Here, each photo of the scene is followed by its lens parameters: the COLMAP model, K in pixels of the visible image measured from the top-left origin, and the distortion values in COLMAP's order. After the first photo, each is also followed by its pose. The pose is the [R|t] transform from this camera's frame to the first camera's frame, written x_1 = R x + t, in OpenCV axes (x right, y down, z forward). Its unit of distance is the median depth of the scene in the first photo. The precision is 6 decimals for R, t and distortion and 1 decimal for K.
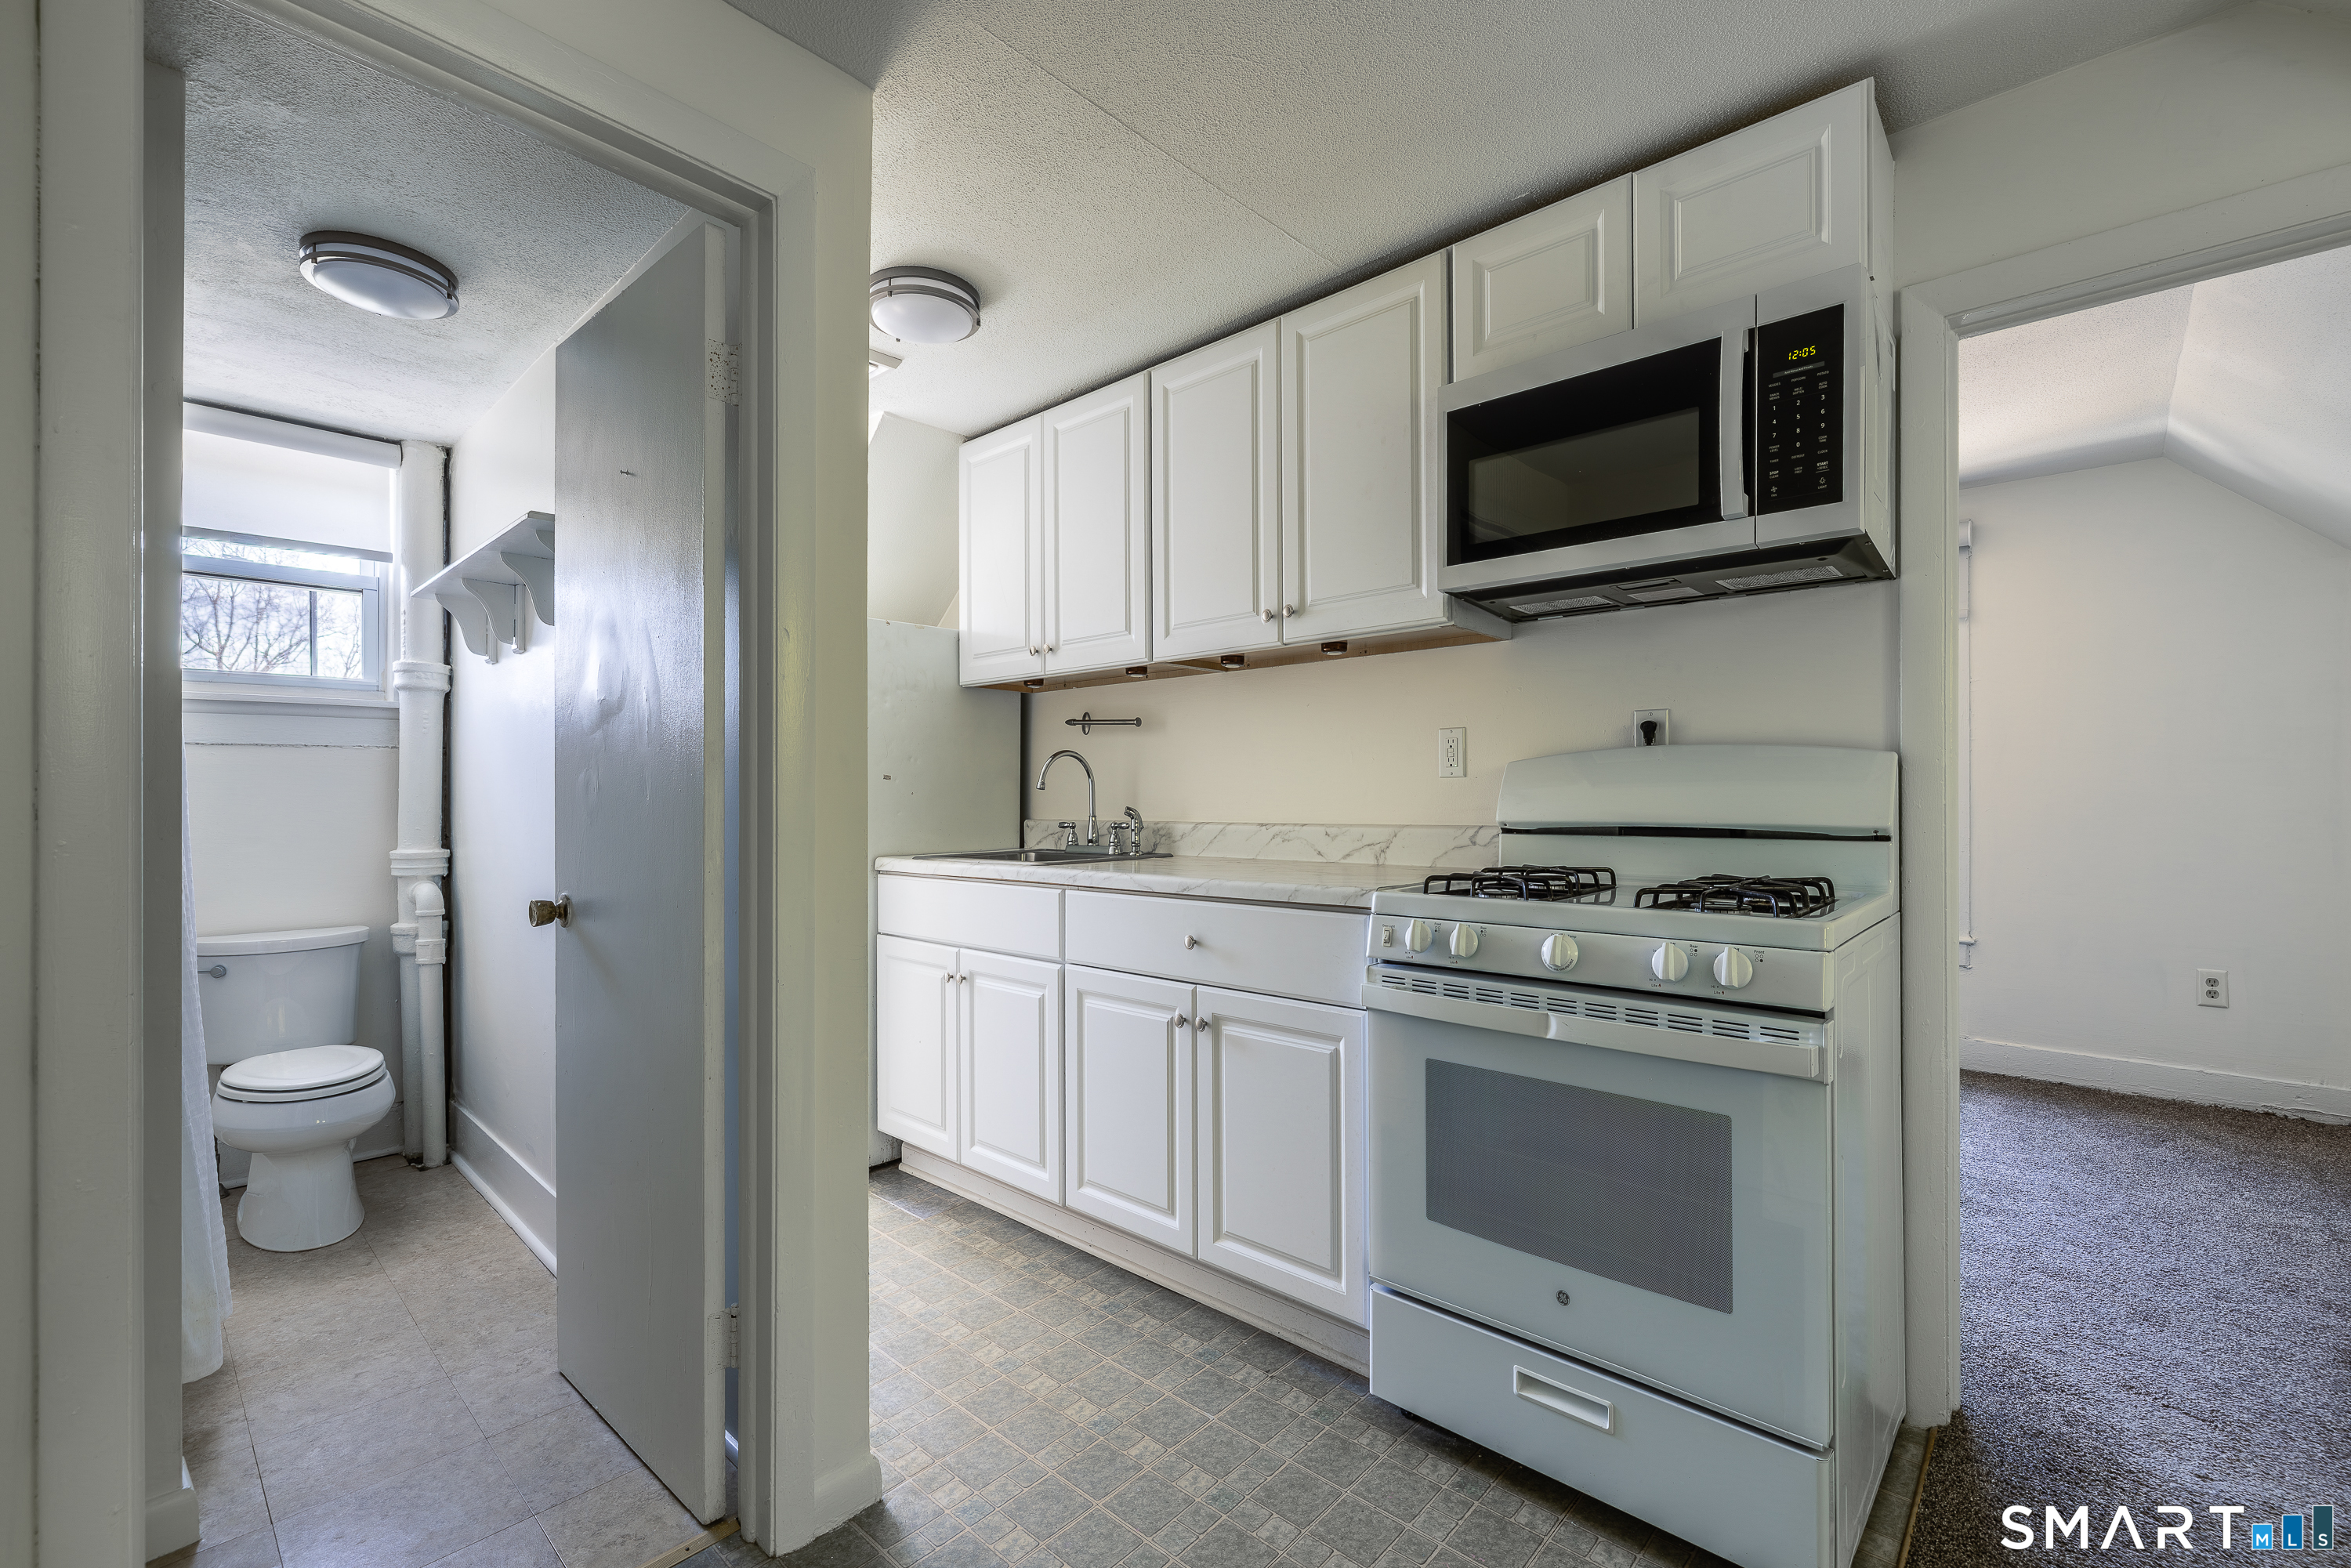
lens RADIAL K [[1014.7, 0, 1198.1], [0, 1014.7, 791.0], [0, 0, 1]] dist [0.002834, -0.001145]
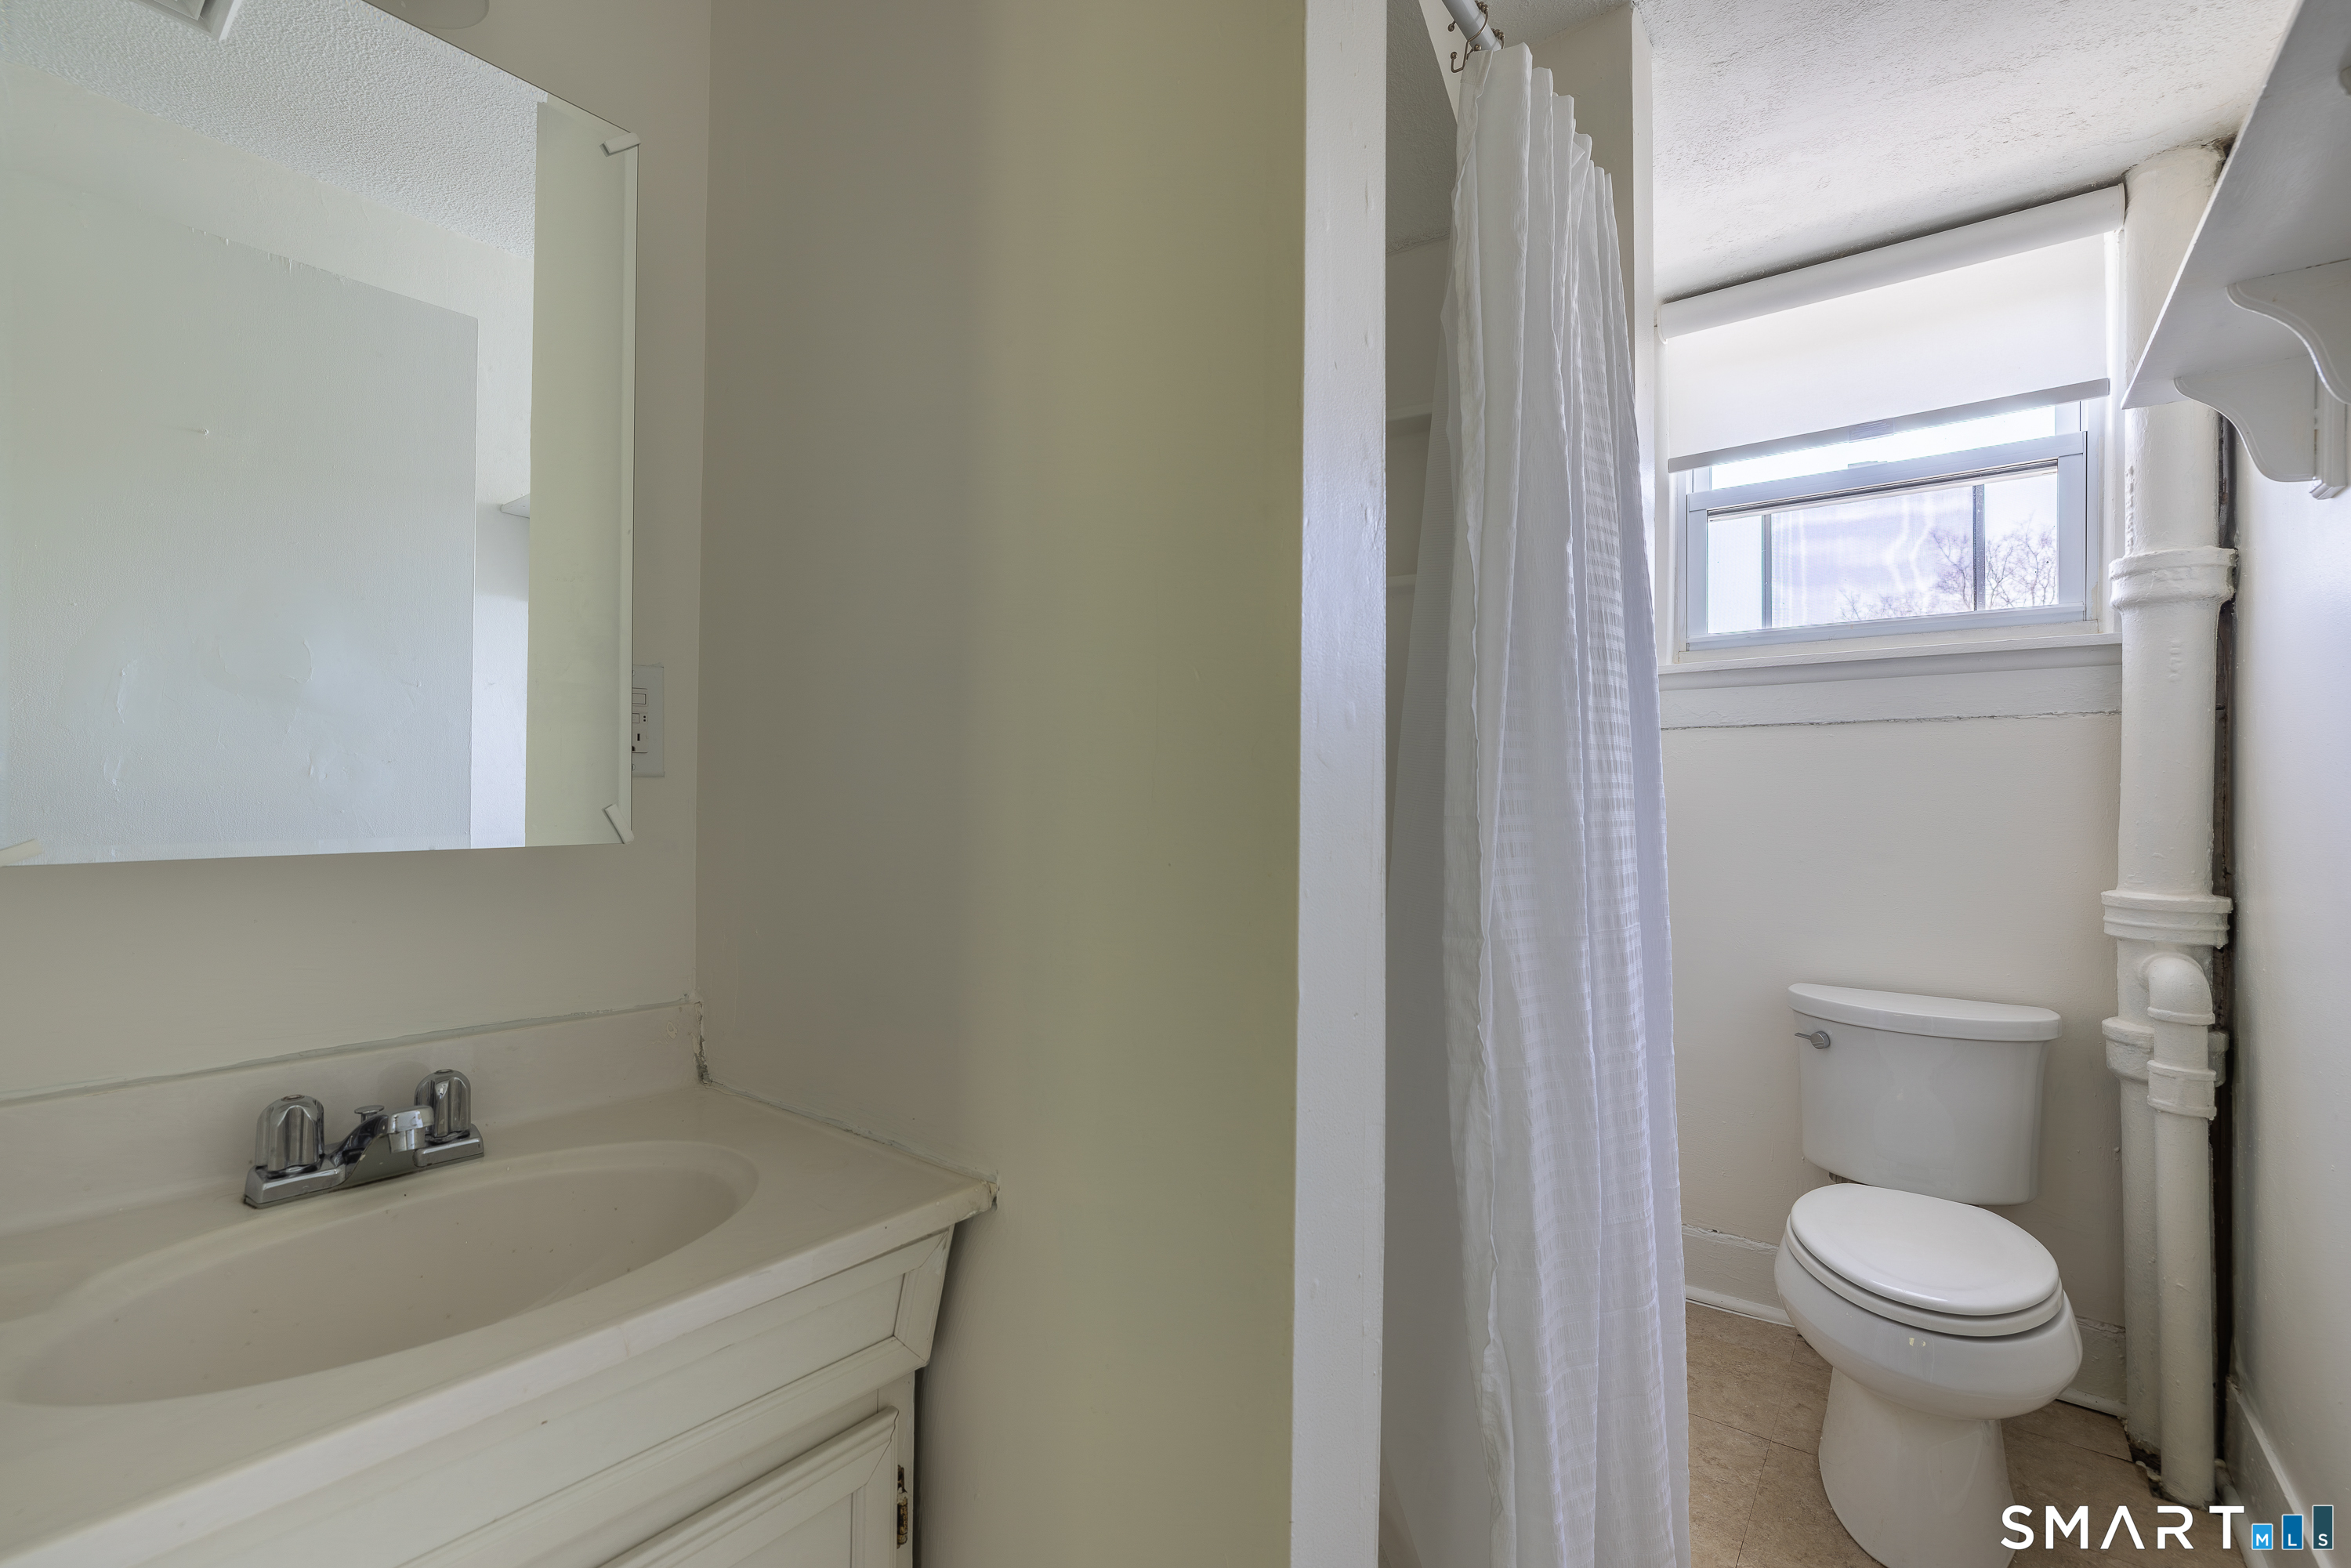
lens RADIAL K [[885.2, 0, 1187.9], [0, 885.2, 789.5], [0, 0, 1]] dist [-0.005225, -0.000009]
pose [[0.038964, -0.000009, -0.999241, -0.389513], [-0.007001, 0.999975, -0.000282, 0.006255], [0.999216, 0.007007, 0.038963, 0.568490]]
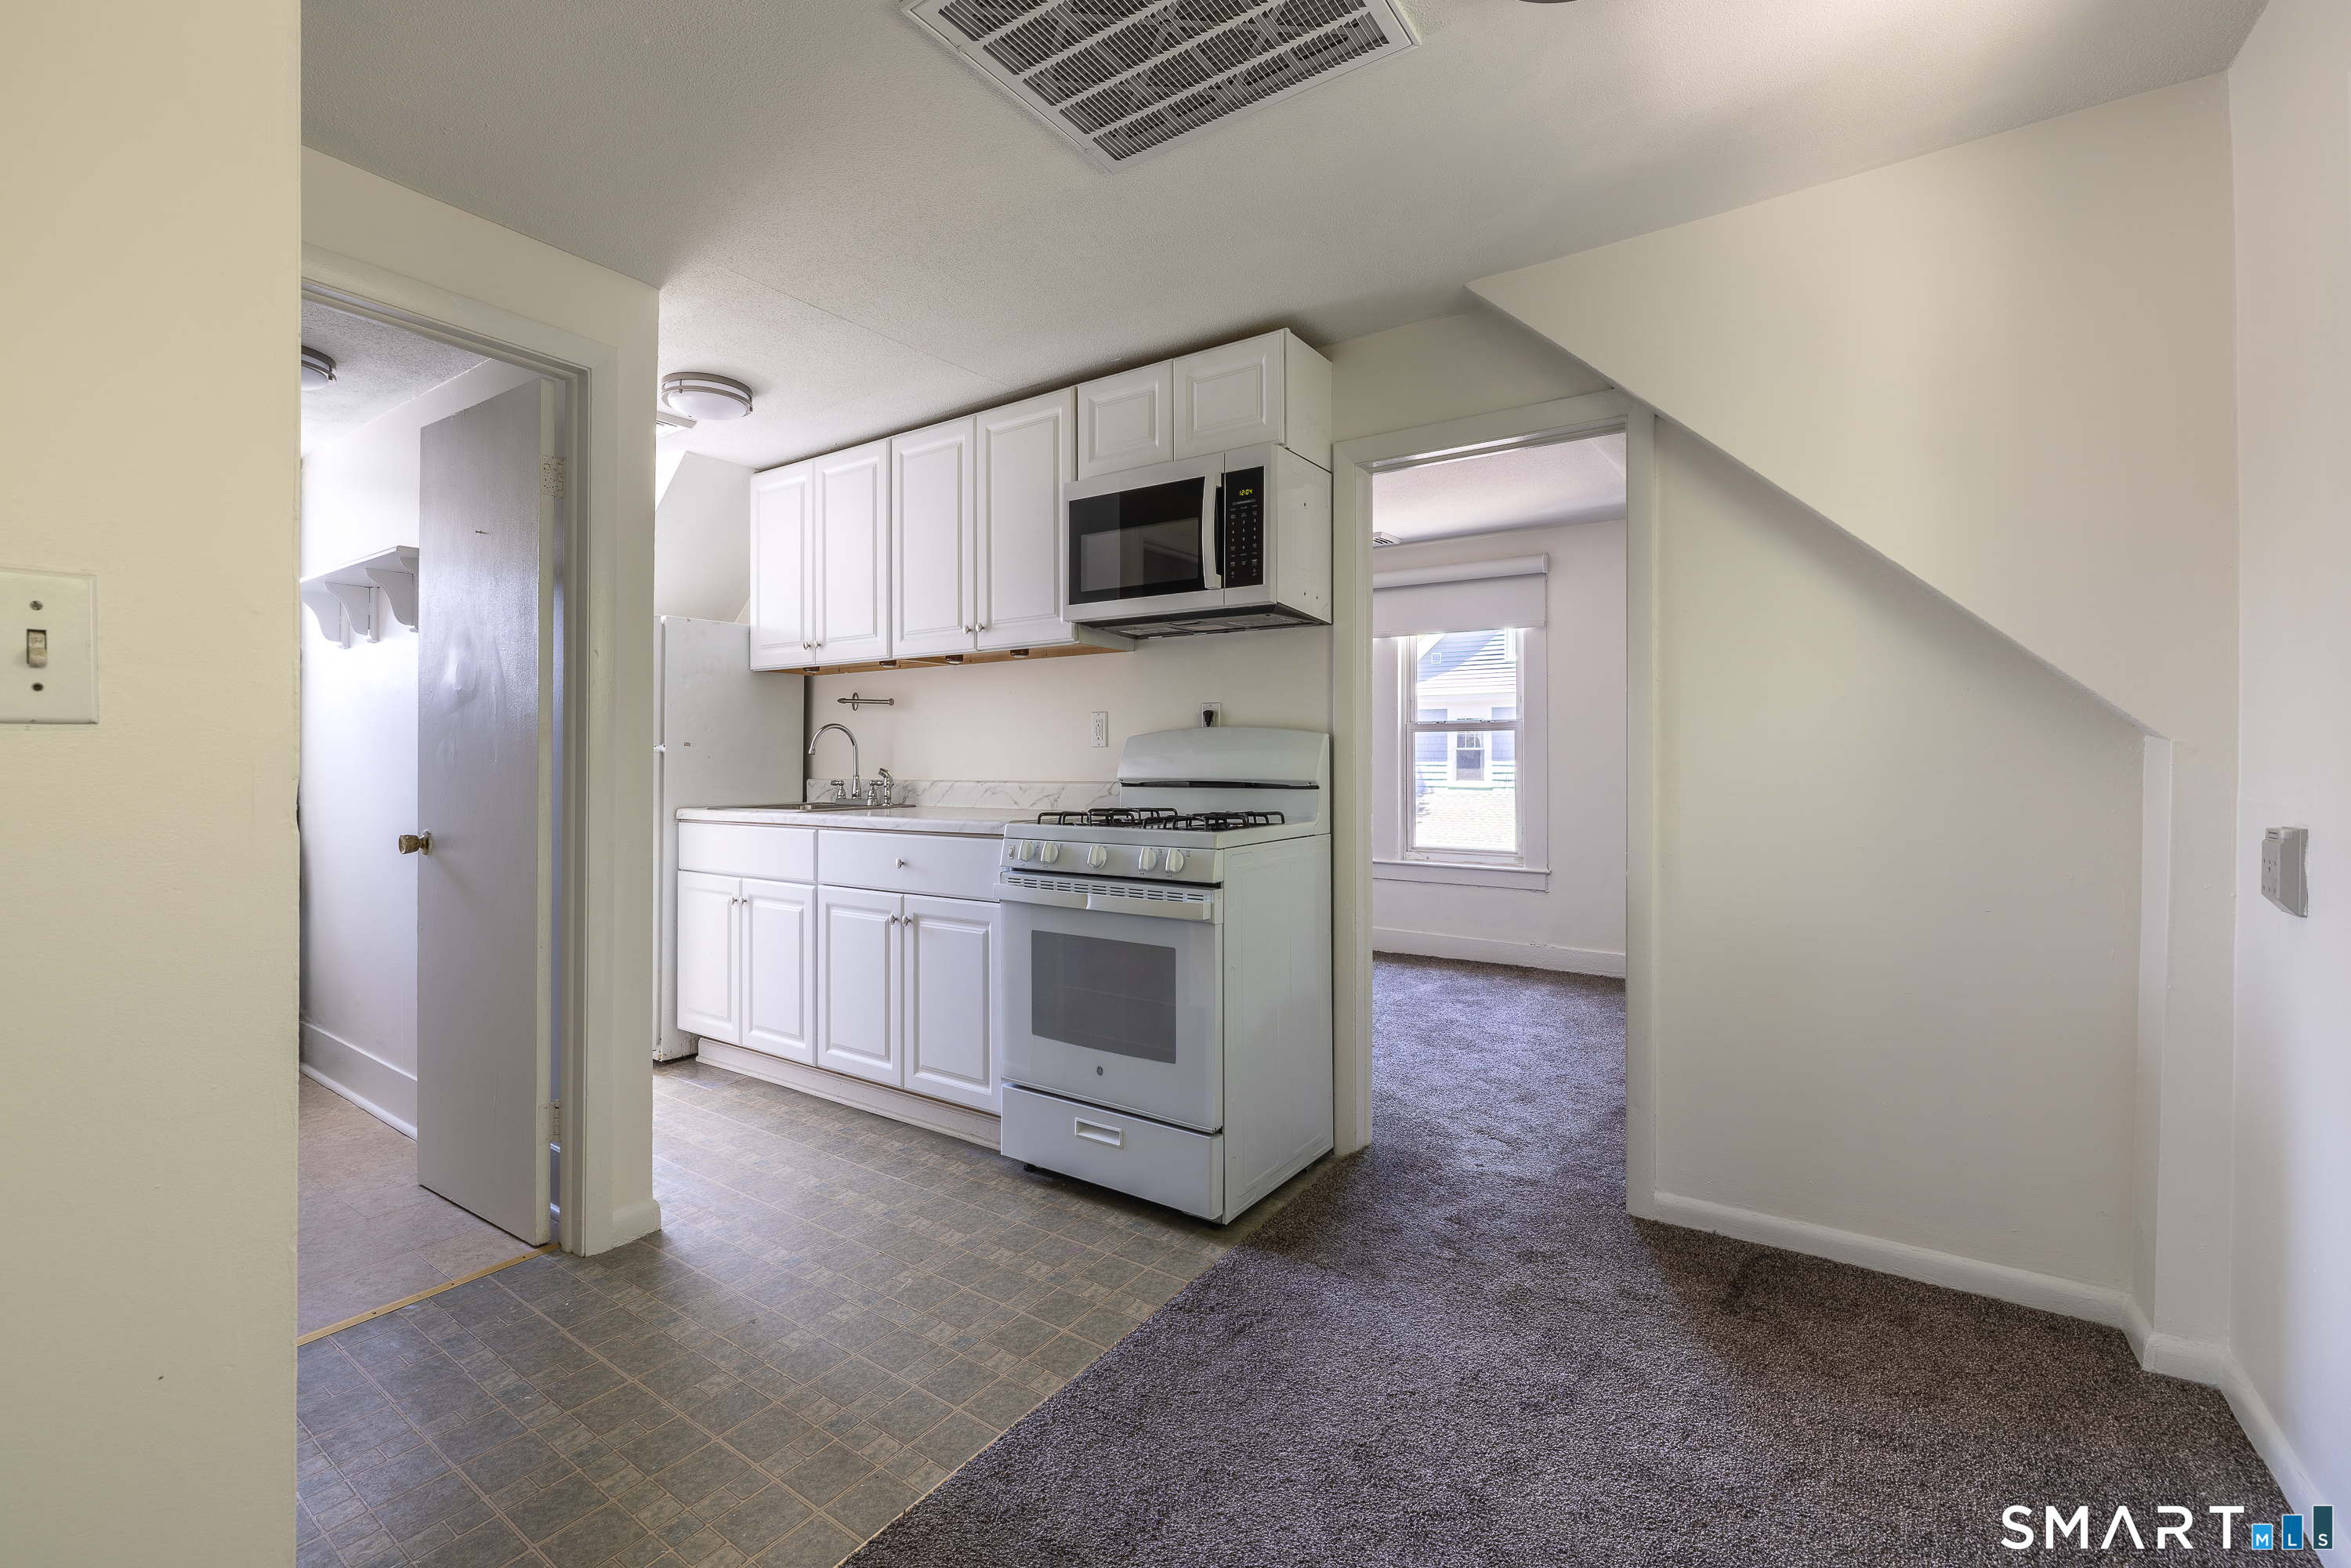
lens RADIAL K [[1014.7, 0, 1156.3], [0, 1014.7, 751.8], [0, 0, 1]] dist [0.002834, -0.001145]
pose [[0.994275, 0.003610, 0.106786, 0.174761], [-0.003214, 0.999987, -0.003882, -0.001720], [-0.106799, 0.003517, 0.994274, -0.393789]]
